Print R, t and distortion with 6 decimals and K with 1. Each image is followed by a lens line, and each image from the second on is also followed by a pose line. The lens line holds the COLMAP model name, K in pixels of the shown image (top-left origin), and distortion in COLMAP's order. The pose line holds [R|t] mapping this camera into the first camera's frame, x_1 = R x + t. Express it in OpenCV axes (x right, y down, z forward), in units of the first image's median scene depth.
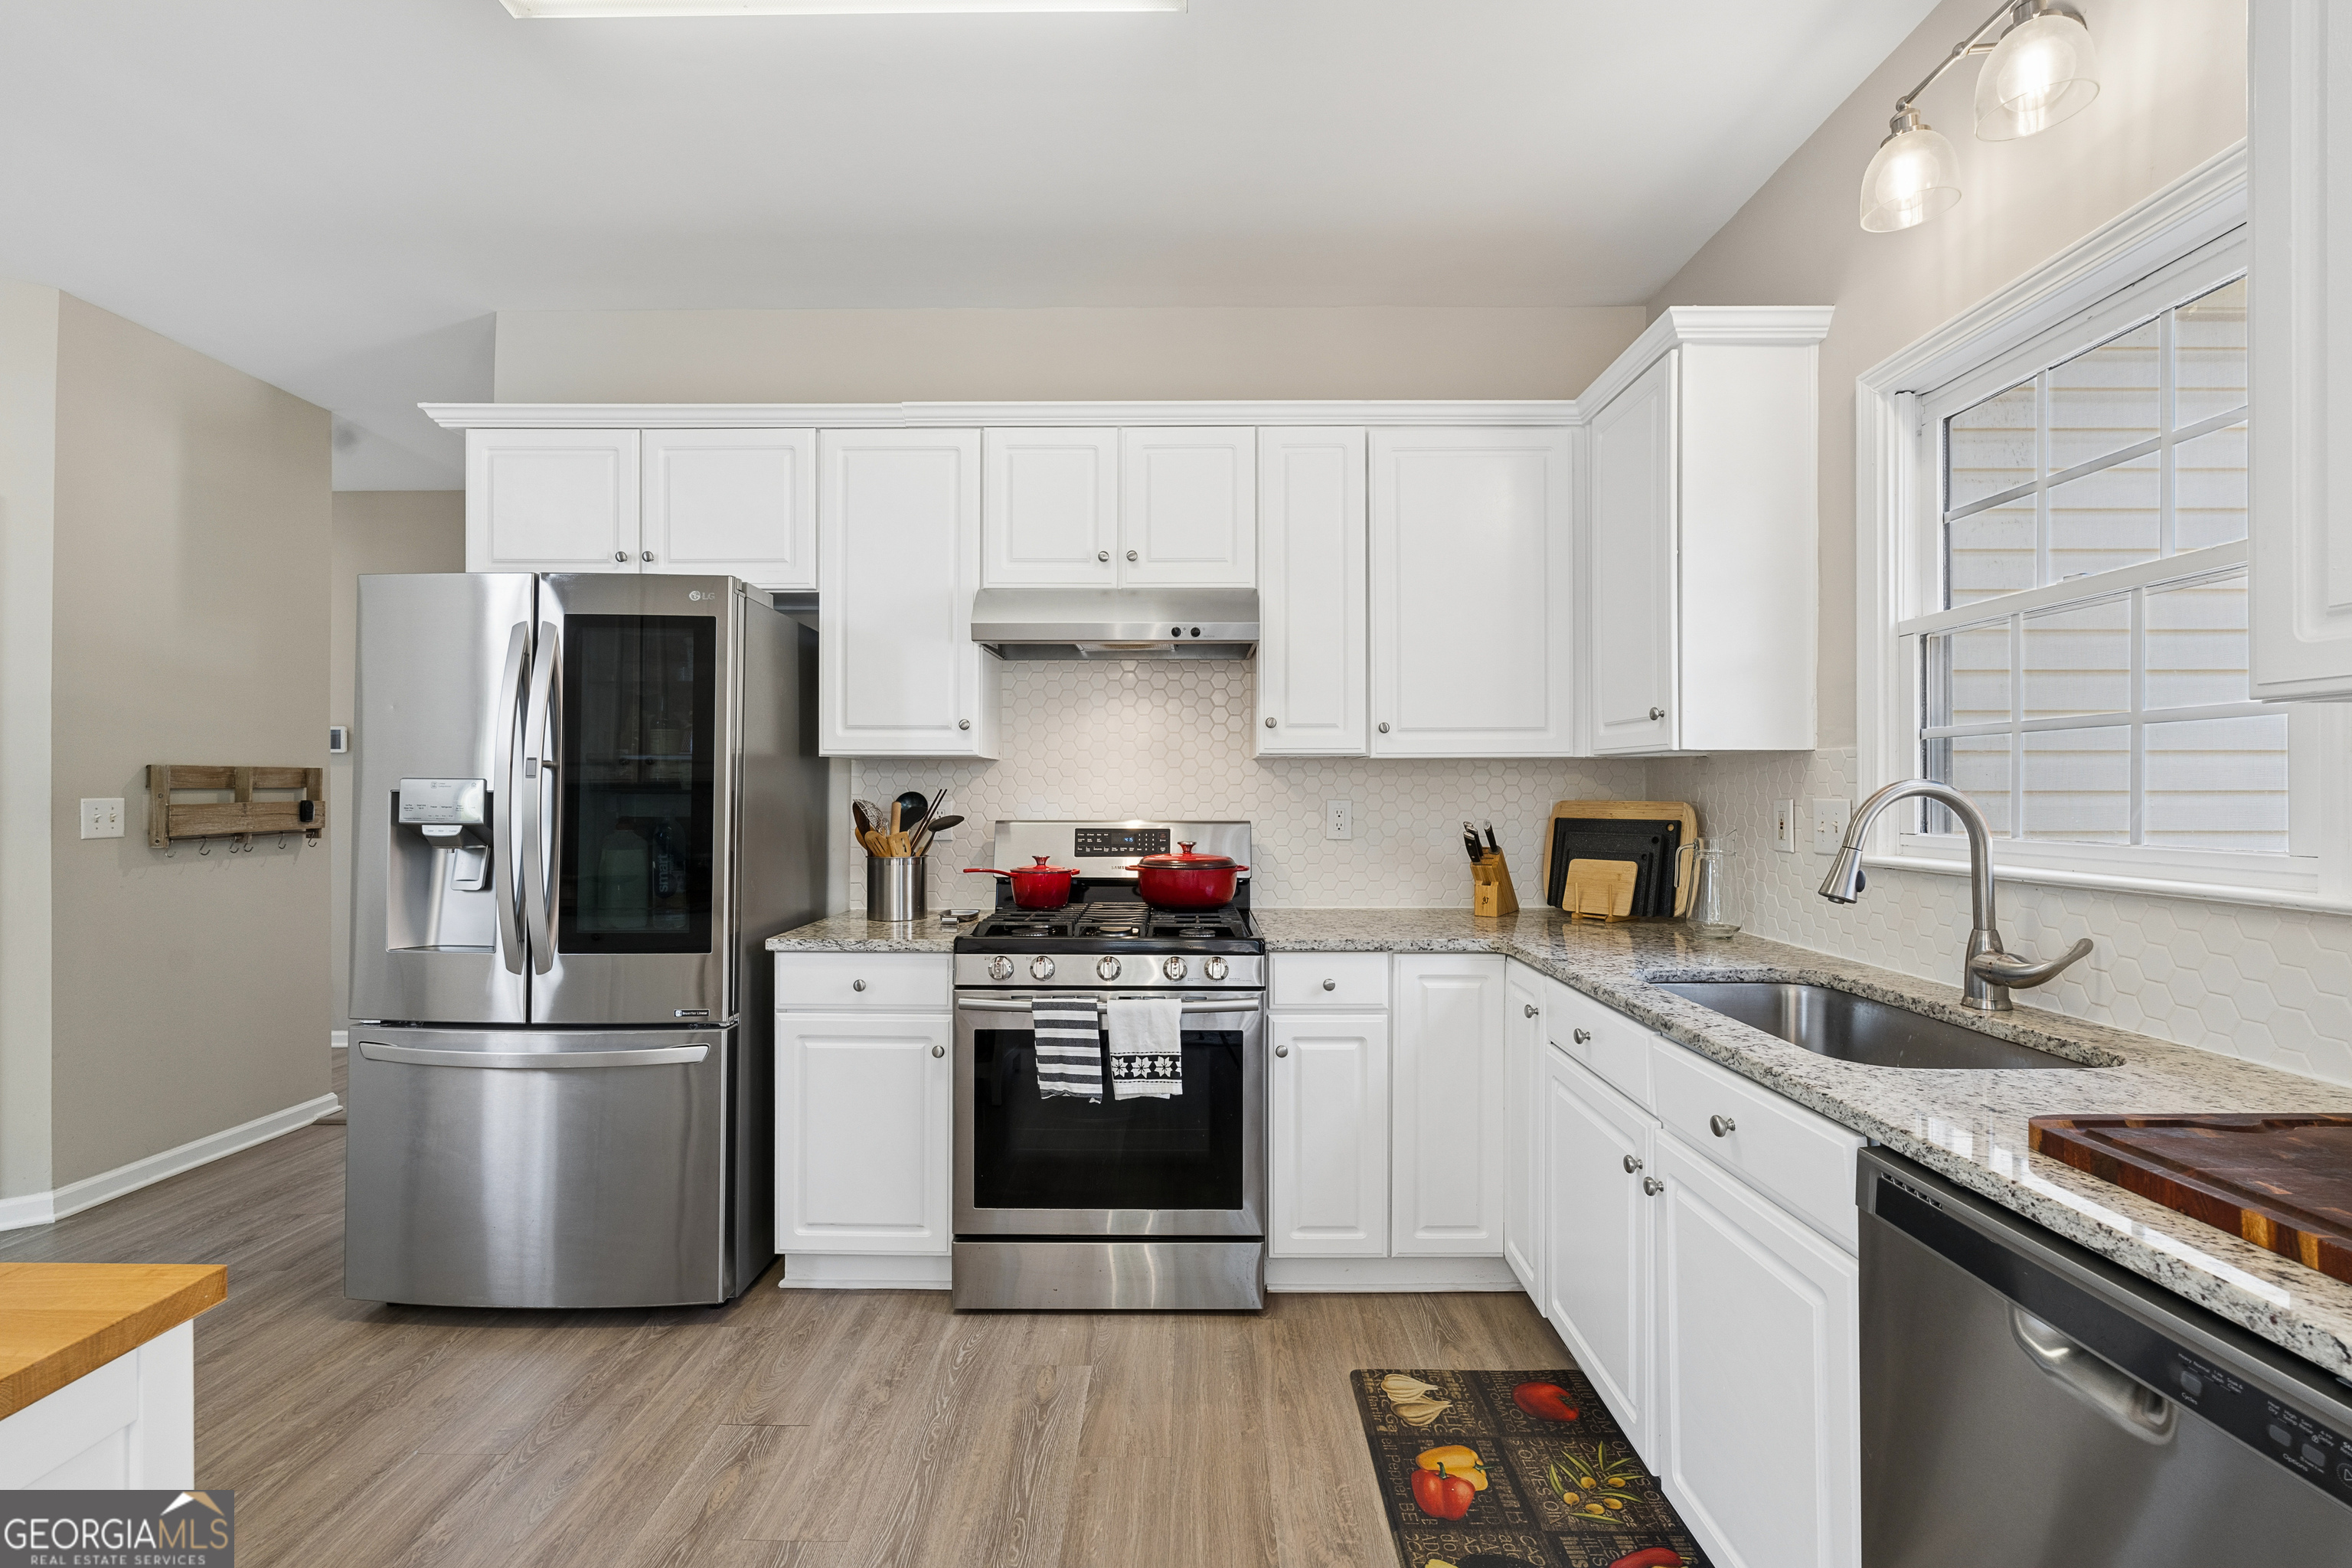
lens RADIAL K [[1021.9, 0, 1173.3], [0, 1021.9, 788.7], [0, 0, 1]] dist [-0.007772, 0.000909]
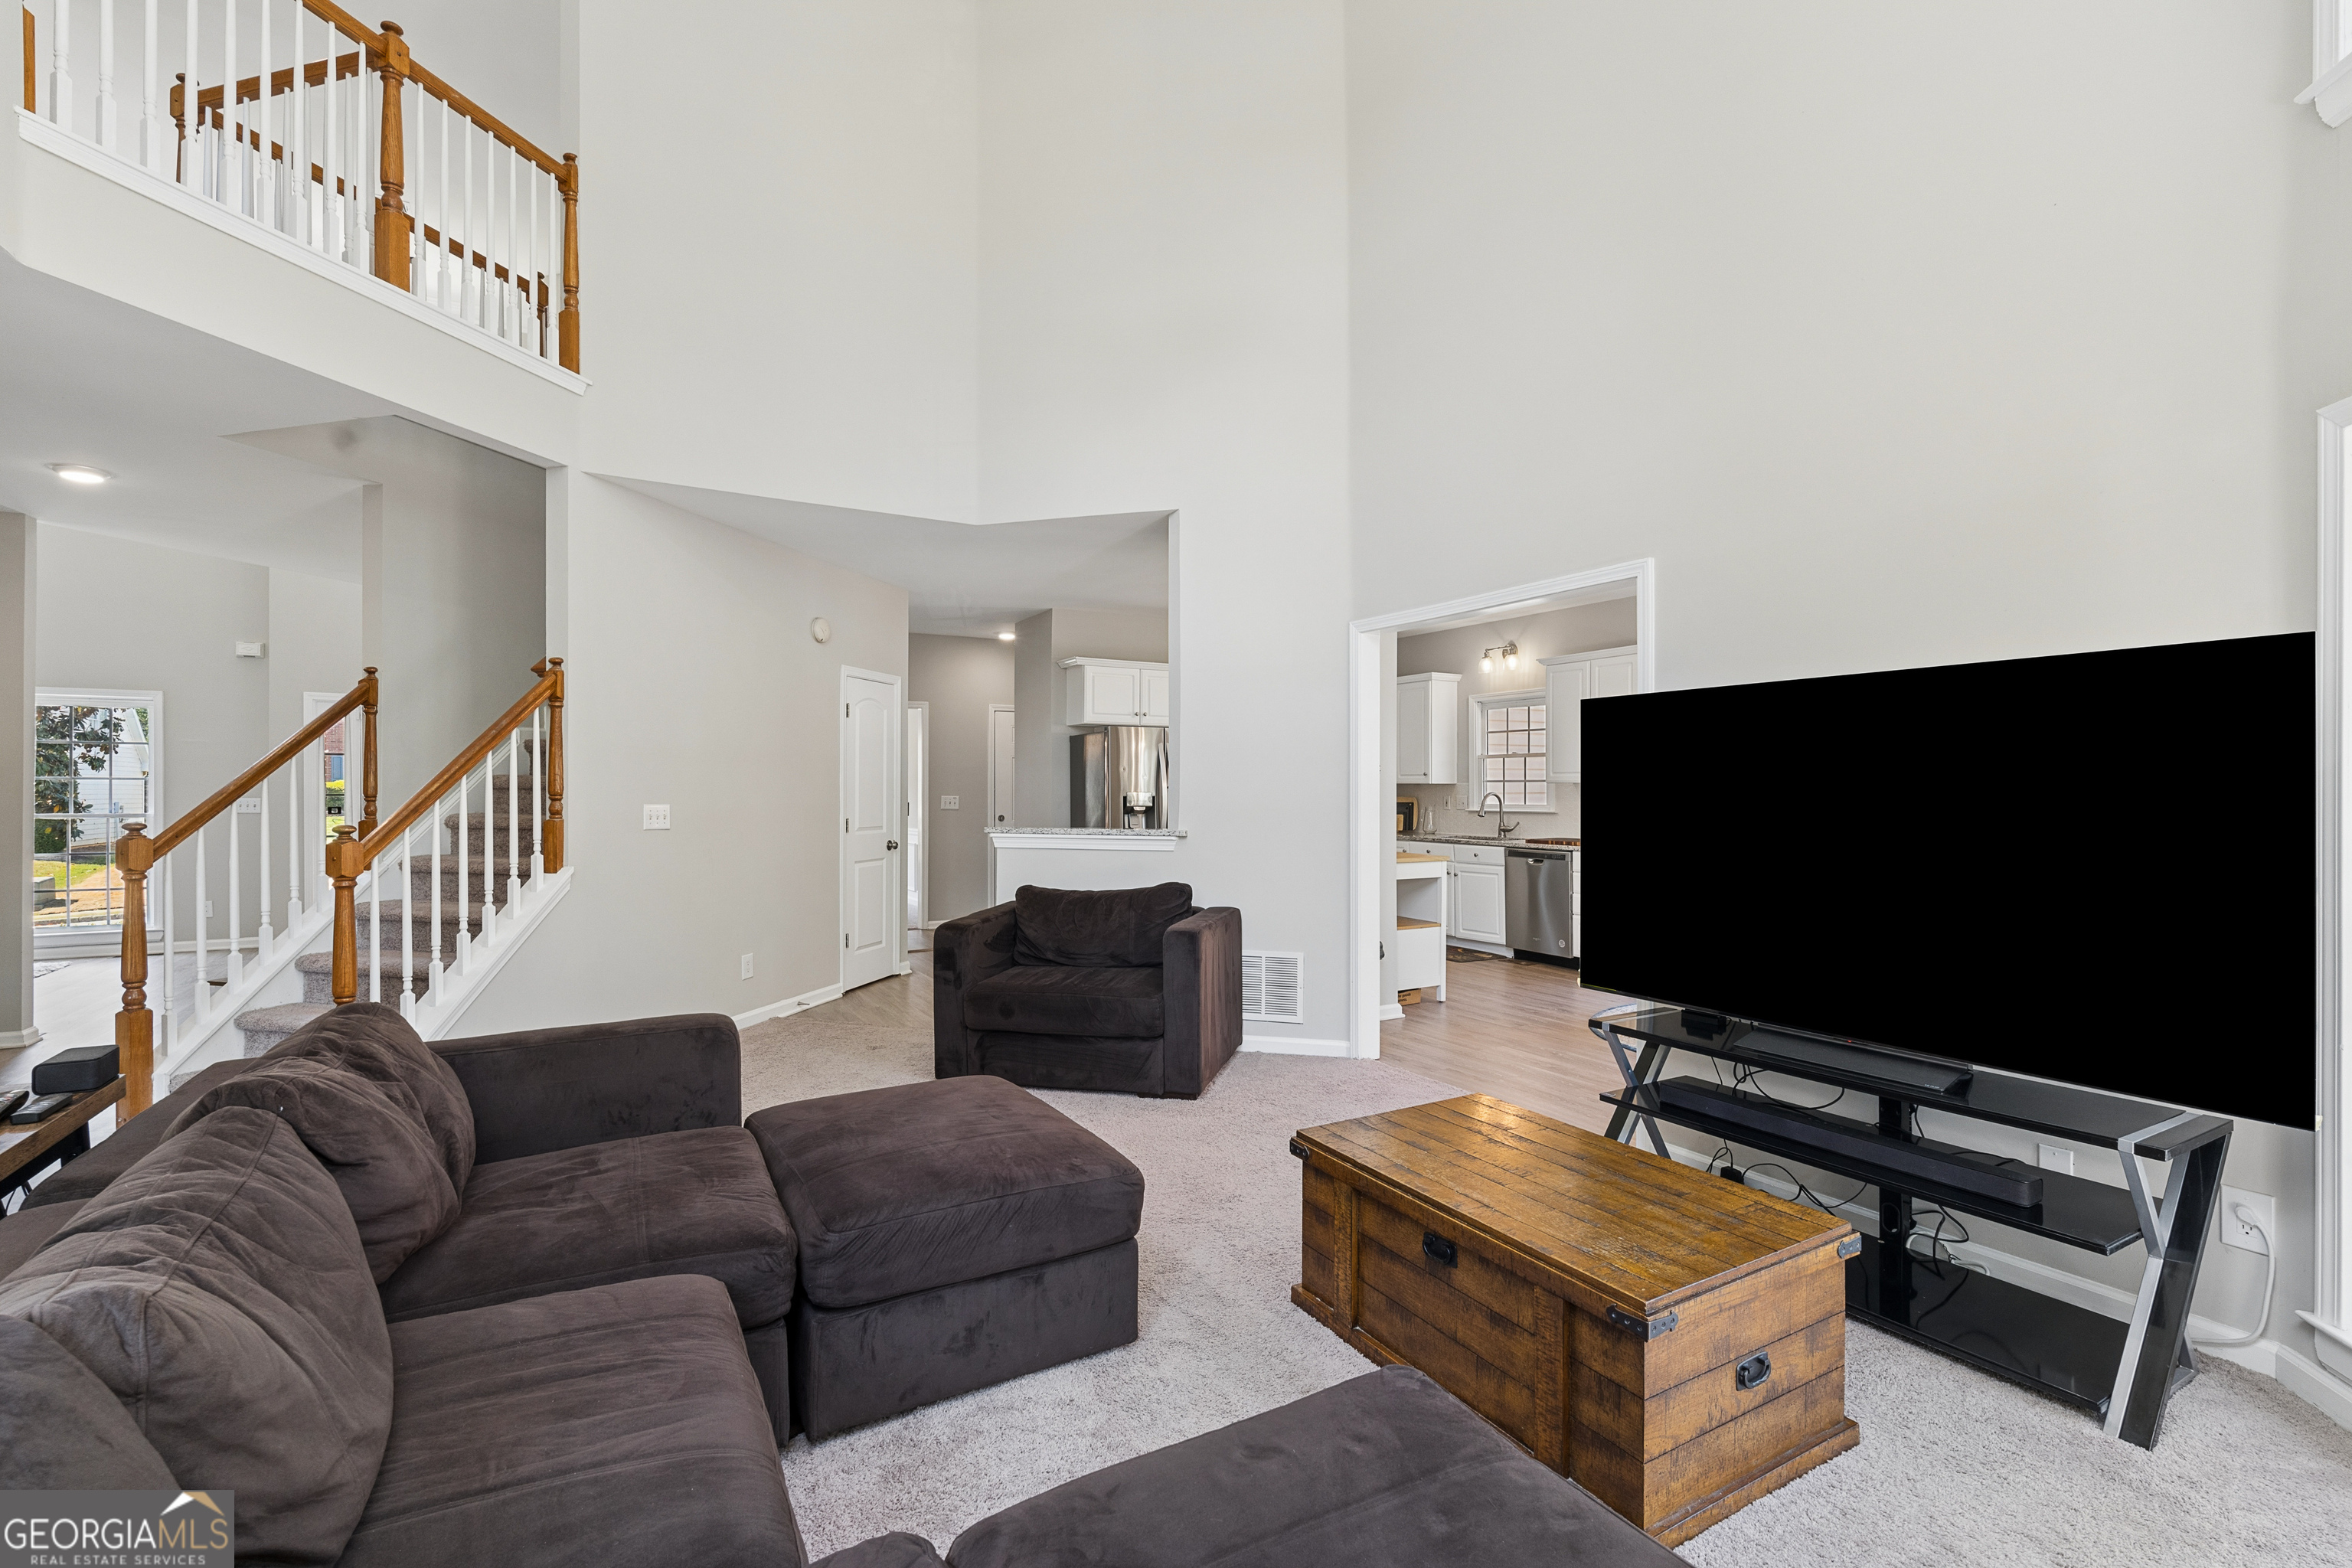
lens RADIAL K [[1021.9, 0, 1172.1], [0, 1021.9, 789.9], [0, 0, 1]] dist [-0.007772, 0.000909]
pose [[0.859103, -0.002802, 0.511794, -2.142952], [0.001285, 0.999994, 0.003317, -0.025761], [-0.511801, -0.002192, 0.859102, -1.680877]]
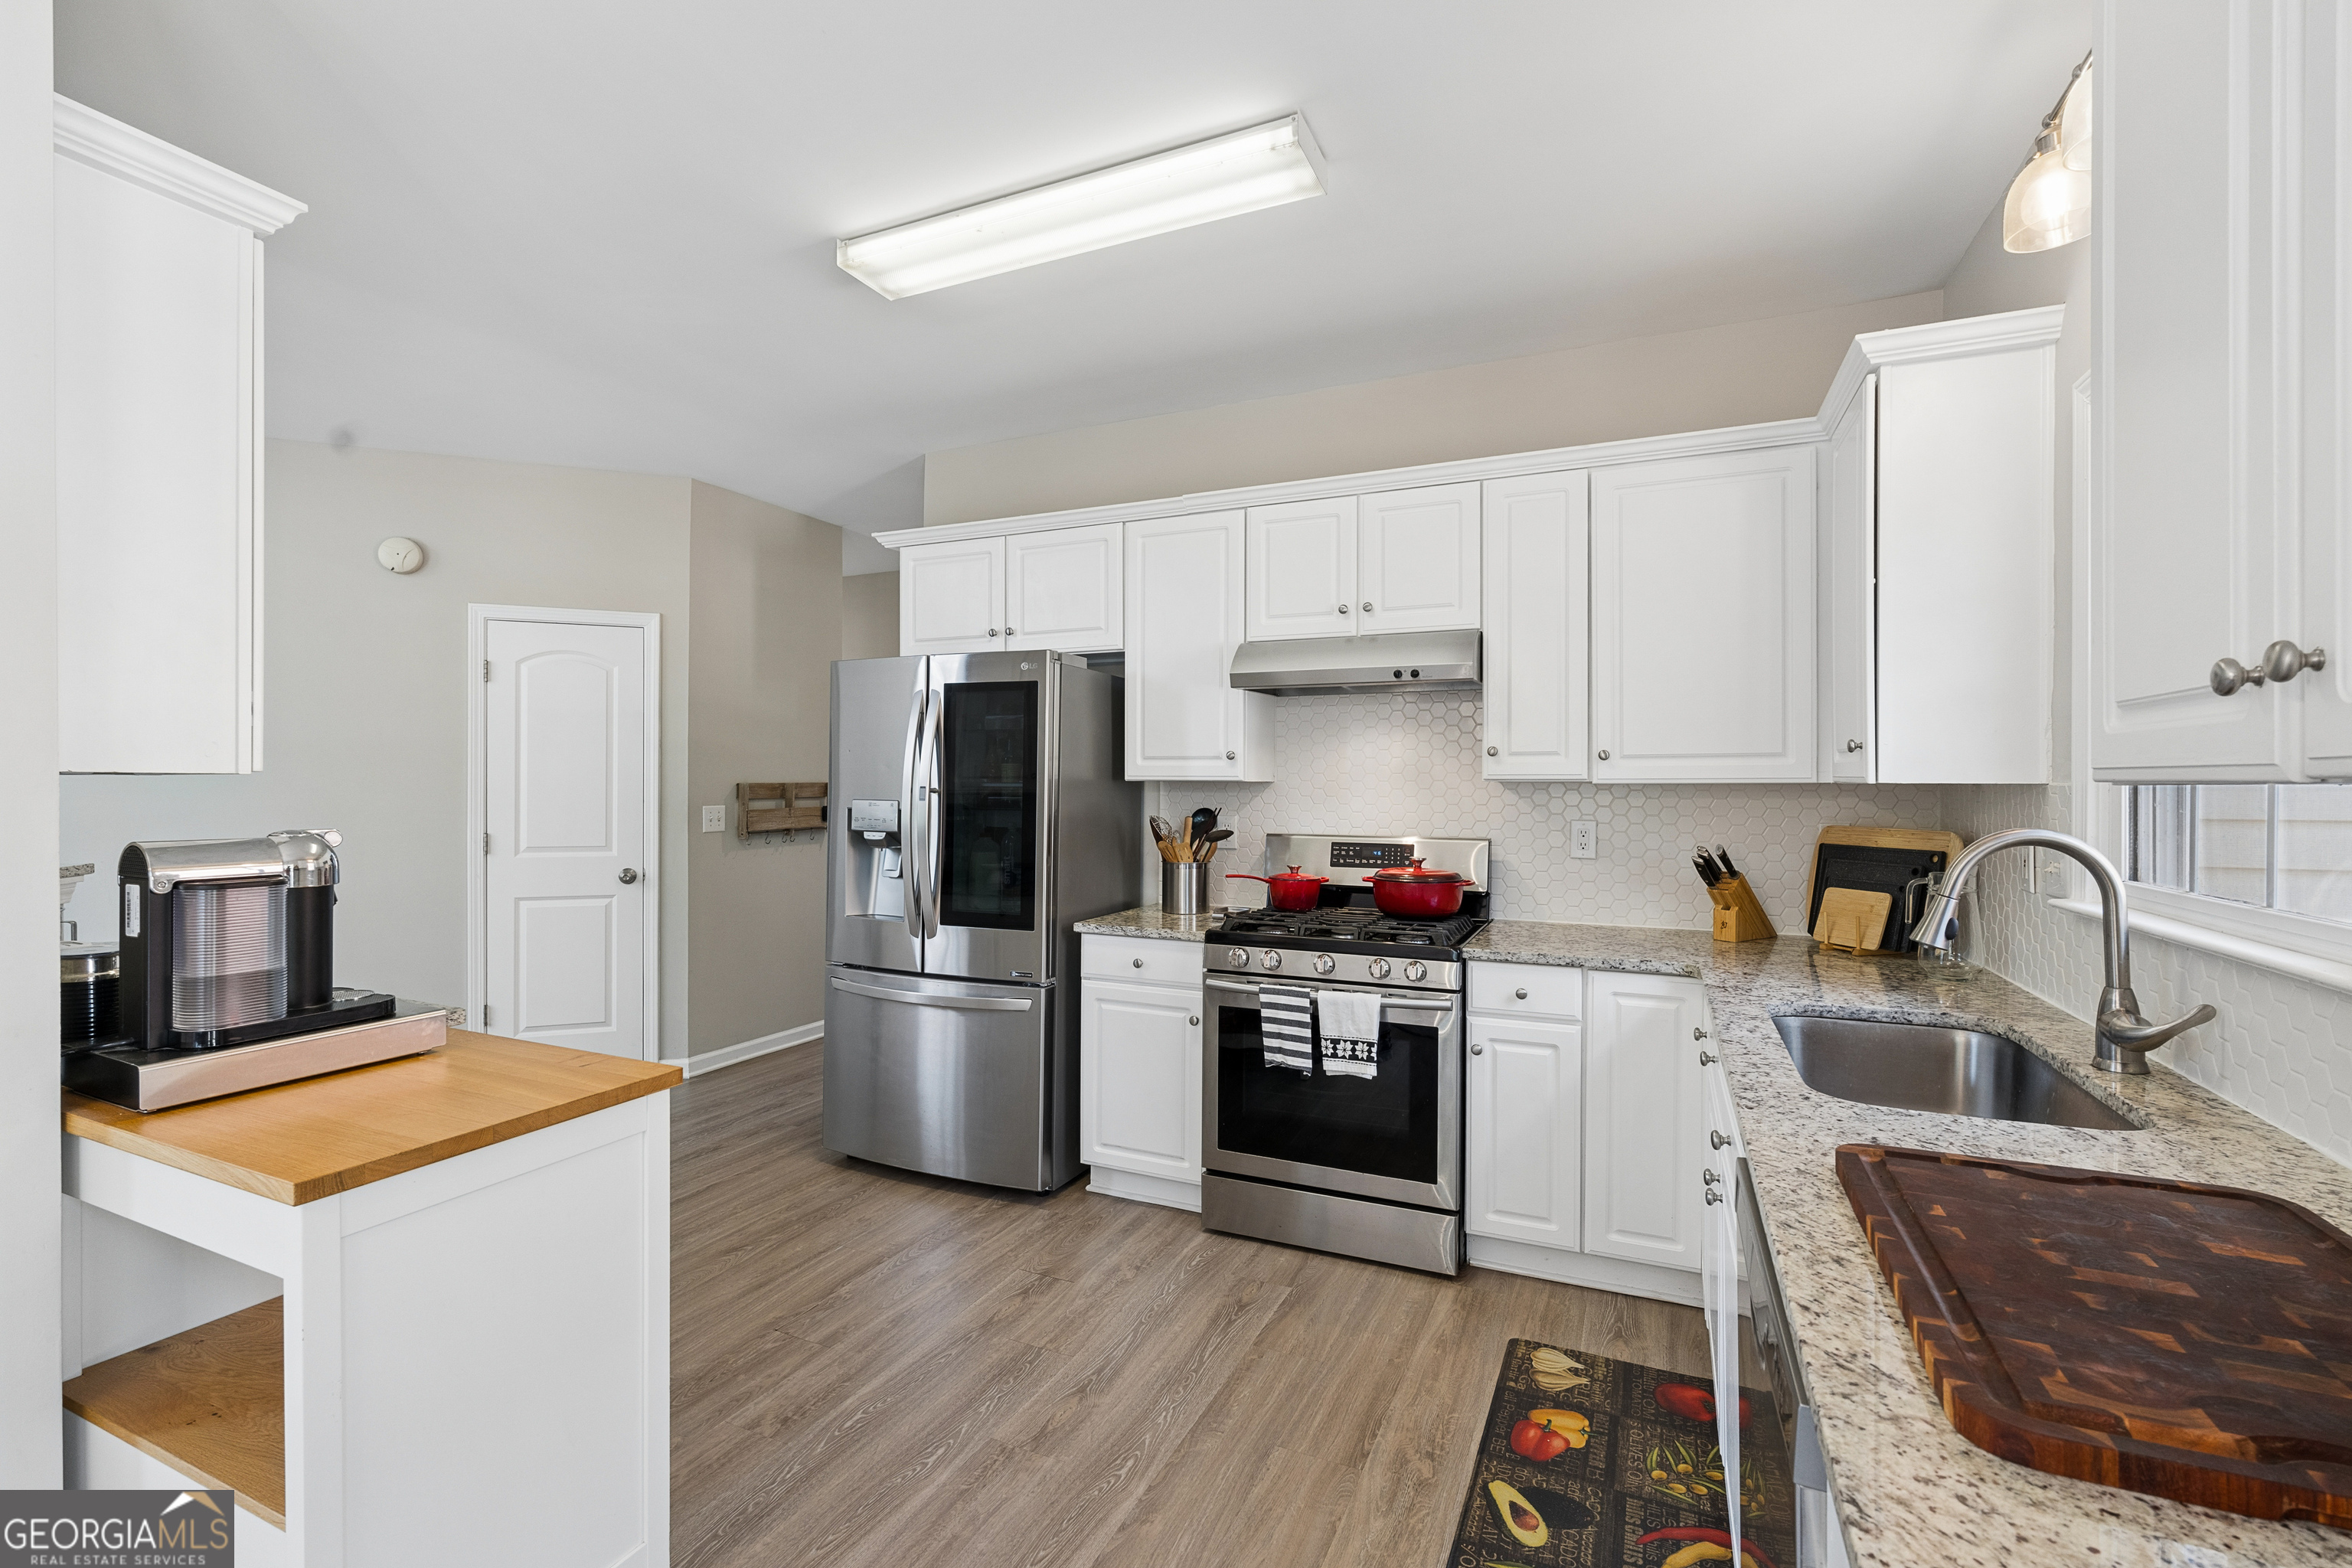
lens RADIAL K [[1021.9, 0, 1178.3], [0, 1021.9, 786.5], [0, 0, 1]] dist [-0.007772, 0.000909]
pose [[0.913952, 0.003523, -0.405808, 0.257387], [-0.001673, 0.999987, 0.004914, -0.035323], [0.405820, -0.003812, 0.913945, -0.149905]]
